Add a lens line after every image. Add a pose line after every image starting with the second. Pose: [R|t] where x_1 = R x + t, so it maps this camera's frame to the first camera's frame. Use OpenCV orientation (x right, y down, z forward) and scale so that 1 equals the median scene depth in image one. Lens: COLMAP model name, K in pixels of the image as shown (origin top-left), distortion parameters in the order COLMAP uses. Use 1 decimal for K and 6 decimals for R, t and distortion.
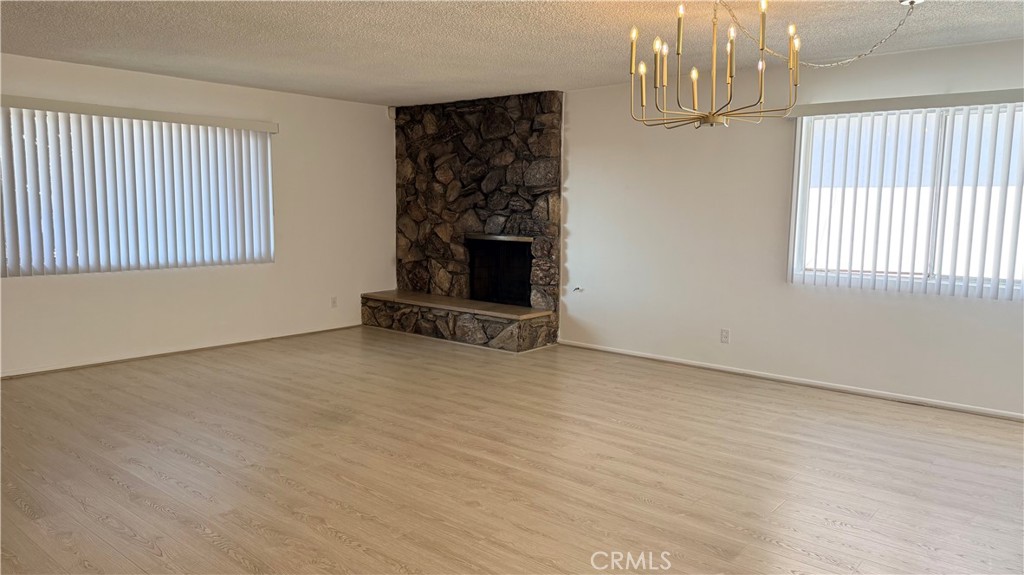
lens RADIAL K [[725.9, 0, 512.0], [0, 725.9, 287.5], [0, 0, 1]] dist [0.118702, -0.000756]
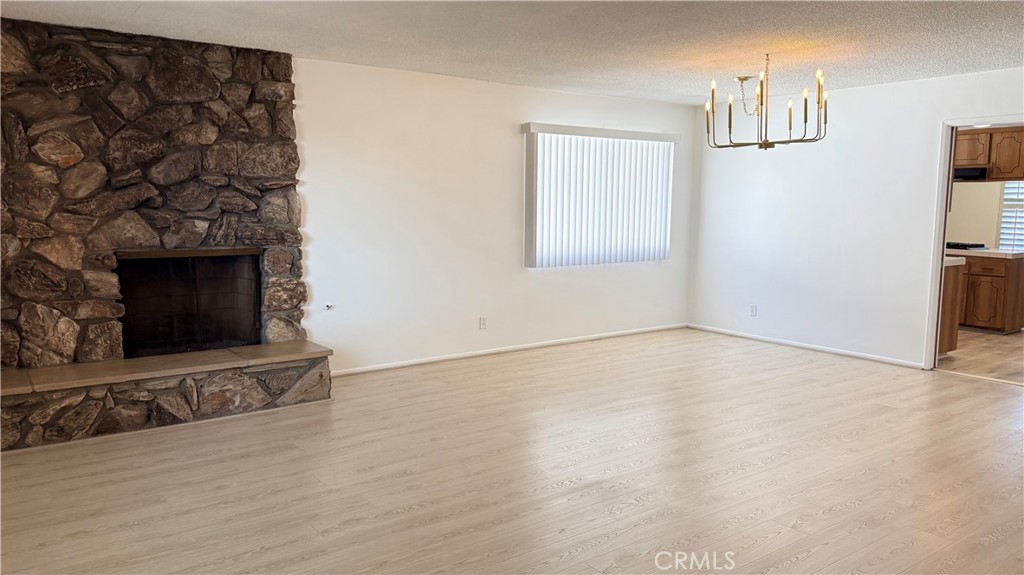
lens RADIAL K [[748.8, 0, 512.0], [0, 748.8, 287.5], [0, 0, 1]] dist [-0.005646, -0.005336]
pose [[0.209544, -0.116969, 0.970778, -0.628801], [0.109790, 0.989355, 0.095509, -0.071126], [-0.971616, 0.086569, 0.220155, 0.576305]]
